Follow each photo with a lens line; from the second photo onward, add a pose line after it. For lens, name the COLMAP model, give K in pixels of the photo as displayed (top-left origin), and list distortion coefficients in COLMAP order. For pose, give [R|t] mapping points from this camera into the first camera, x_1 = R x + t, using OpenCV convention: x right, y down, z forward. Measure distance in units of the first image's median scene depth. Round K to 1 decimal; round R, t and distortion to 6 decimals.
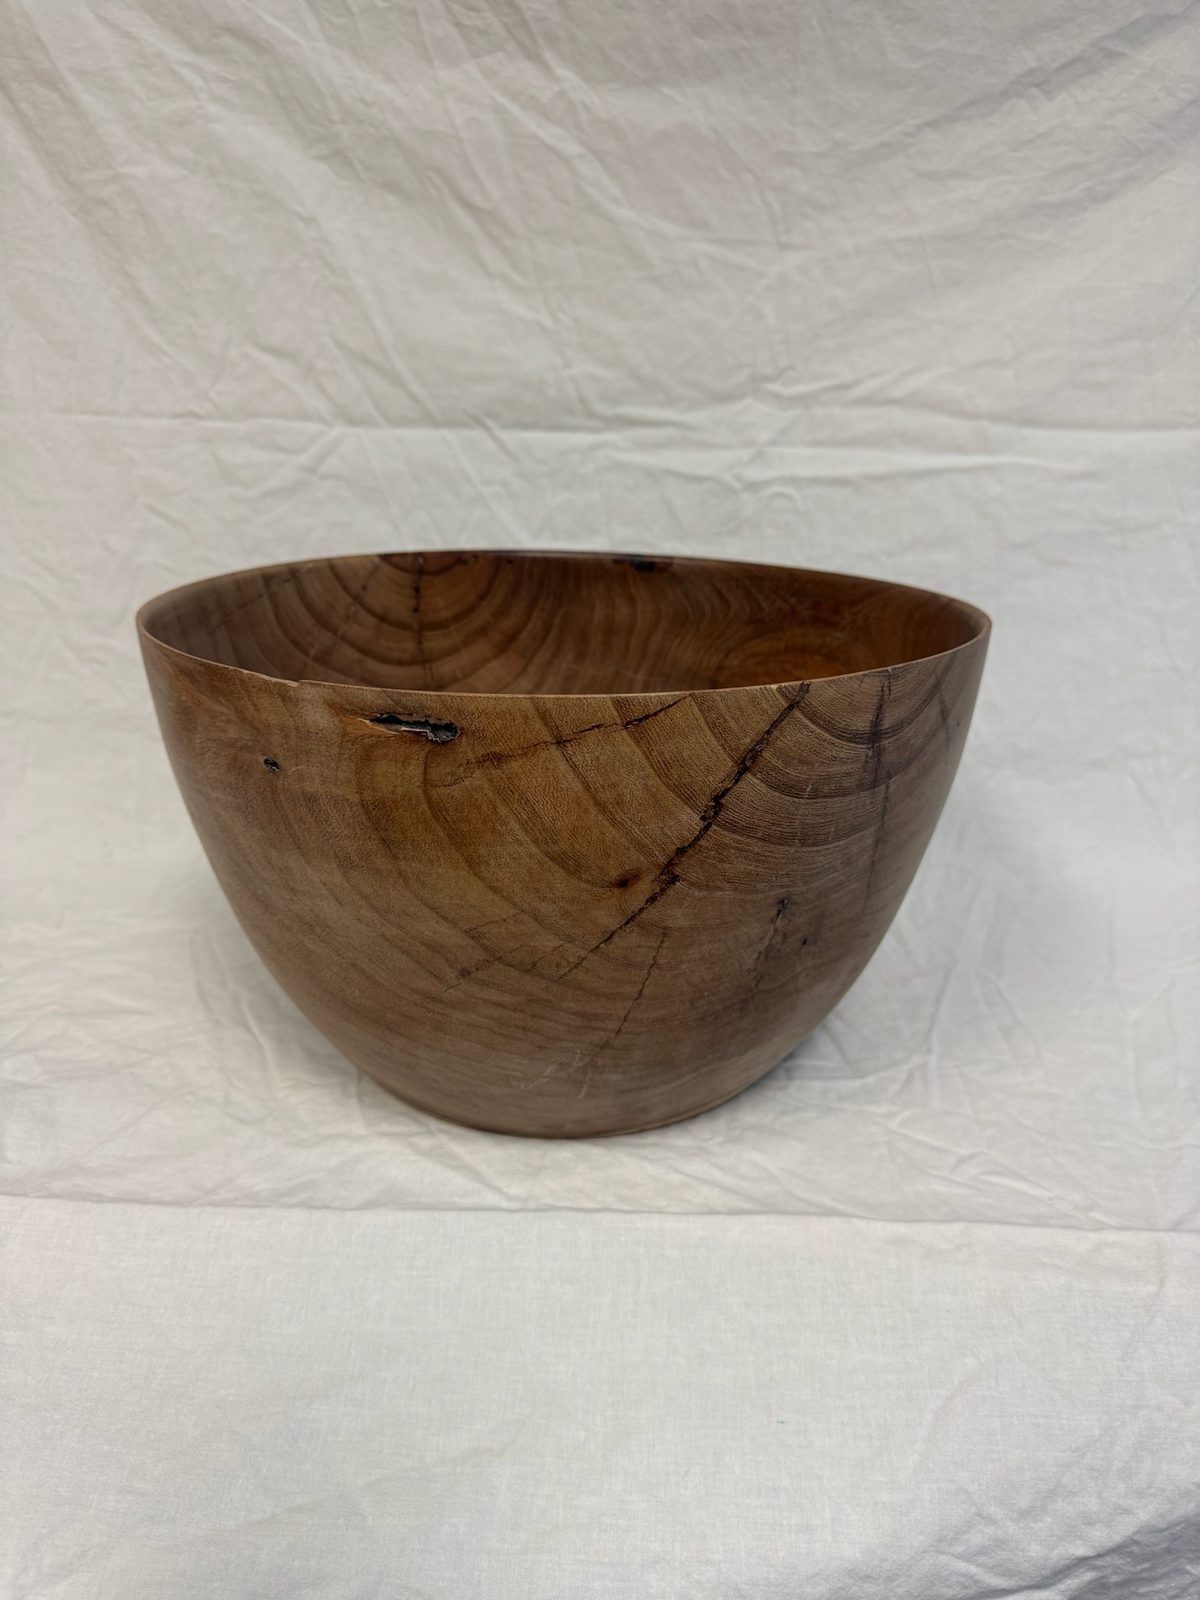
lens RADIAL K [[1187.1, 0, 601.9], [0, 1187.1, 786.1], [0, 0, 1]] dist [0.065034, -0.105756]
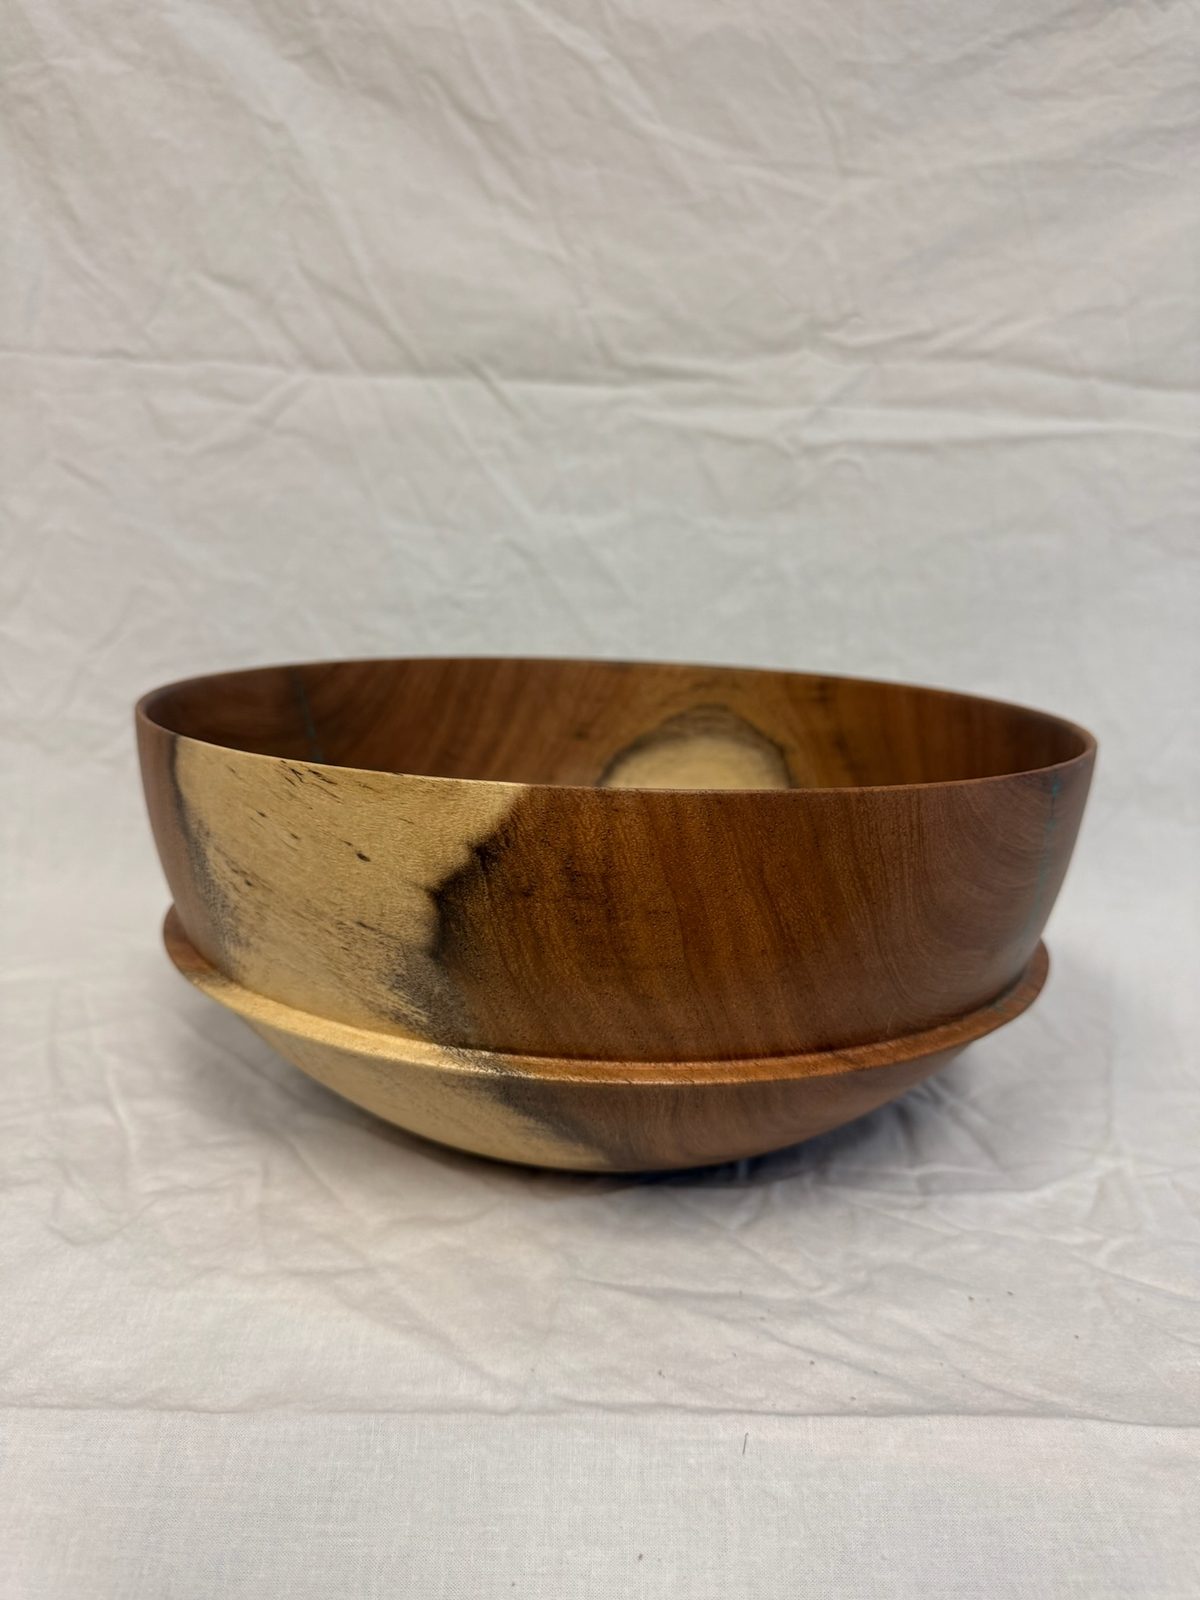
lens RADIAL K [[1183.3, 0, 606.9], [0, 1183.3, 799.9], [0, 0, 1]] dist [-0.015958, 0.000789]
pose [[0.999679, 0.017351, 0.018438, -0.023436], [-0.015271, 0.994087, -0.107507, 0.074330], [-0.020194, 0.107191, 0.994033, 0.239334]]
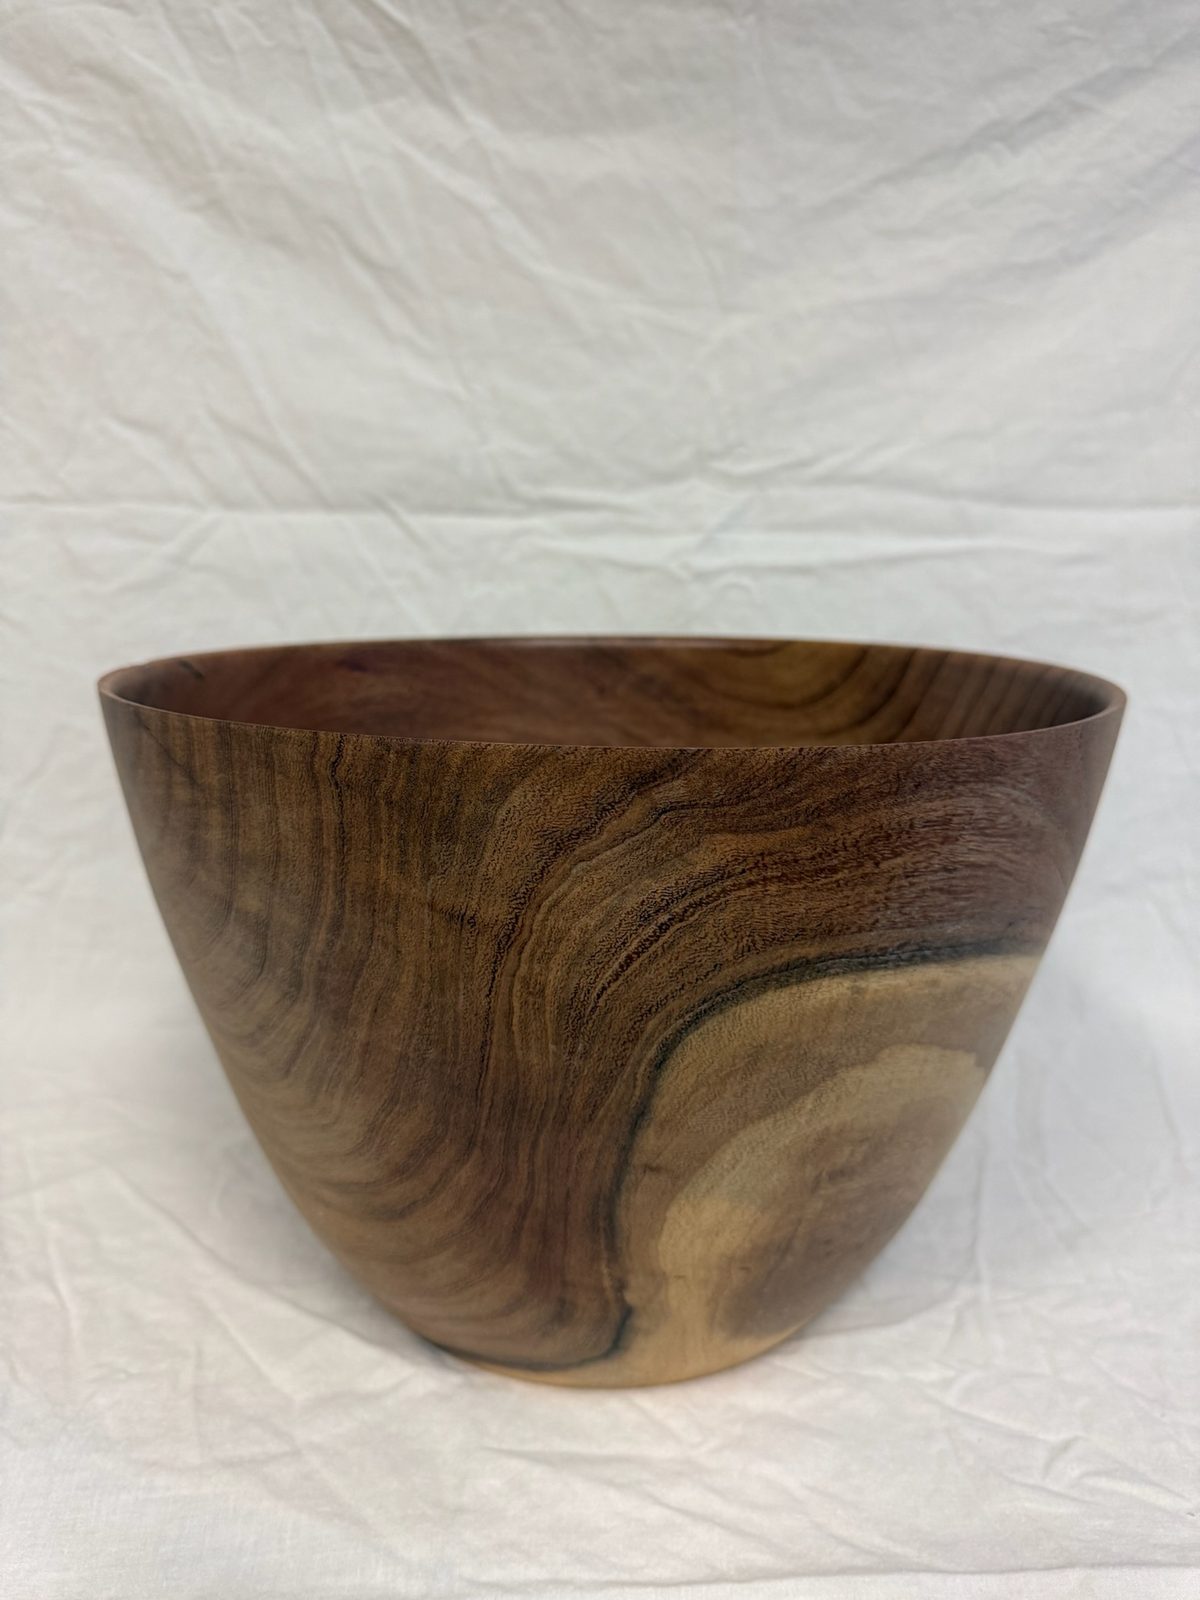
lens RADIAL K [[1184.7, 0, 600.0], [0, 1184.7, 800.0], [0, 0, 1]] dist [-0.011215, -0.004962]
pose [[0.997993, -0.018535, 0.060552, -0.001850], [0.024671, 0.994455, -0.102225, -0.005138], [-0.058322, 0.103513, 0.992917, 0.182748]]
